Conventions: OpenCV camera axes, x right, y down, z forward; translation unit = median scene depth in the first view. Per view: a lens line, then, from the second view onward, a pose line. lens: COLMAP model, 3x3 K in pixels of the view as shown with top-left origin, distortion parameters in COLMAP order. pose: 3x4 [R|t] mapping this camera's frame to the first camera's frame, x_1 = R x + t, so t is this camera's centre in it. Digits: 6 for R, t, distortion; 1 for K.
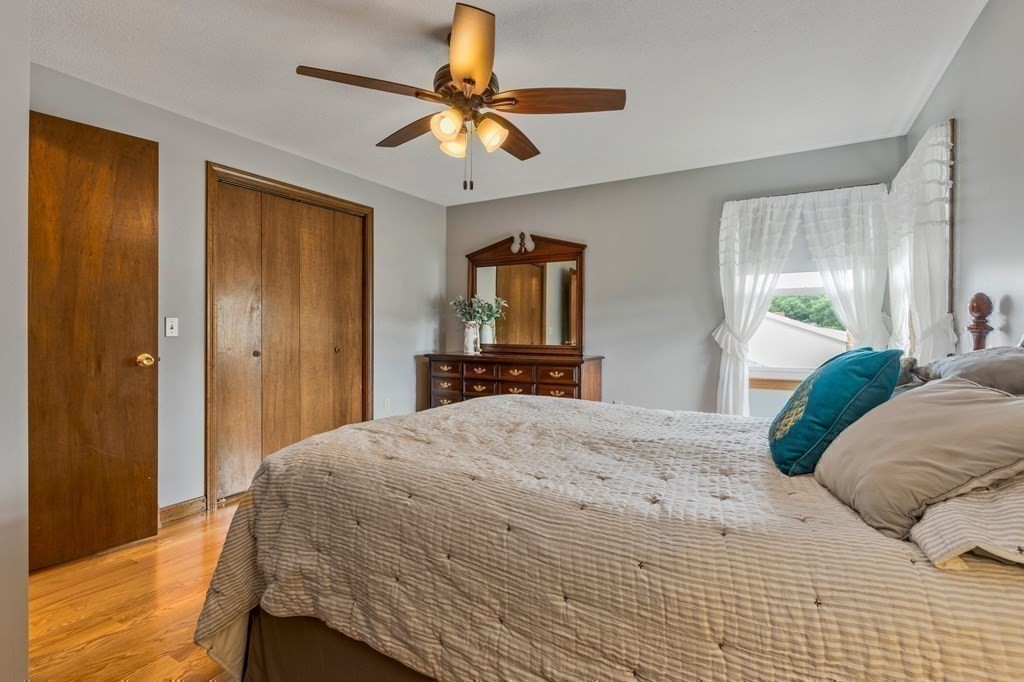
lens RADIAL K [[494.6, 0, 510.8], [0, 494.6, 328.3], [0, 0, 1]] dist [-0.000736, -0.000057]
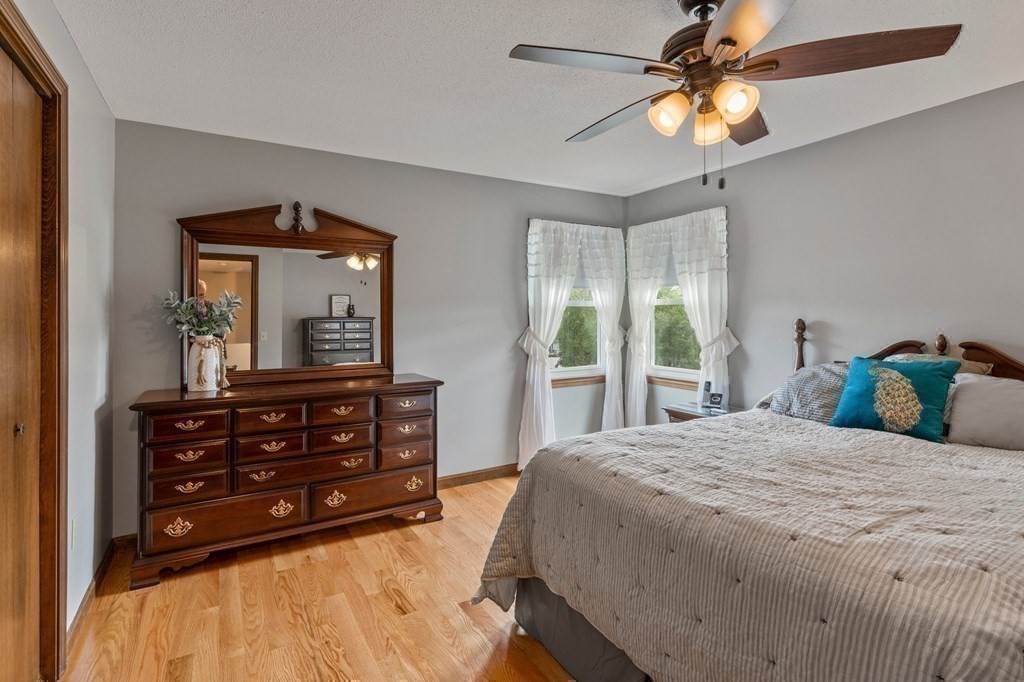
lens RADIAL K [[494.6, 0, 510.8], [0, 494.6, 328.3], [0, 0, 1]] dist [-0.000736, -0.000057]
pose [[0.493735, -0.026566, 0.869207, -0.503104], [0.006618, 0.999619, 0.026793, -0.044430], [-0.869587, -0.007476, 0.493723, 0.490683]]
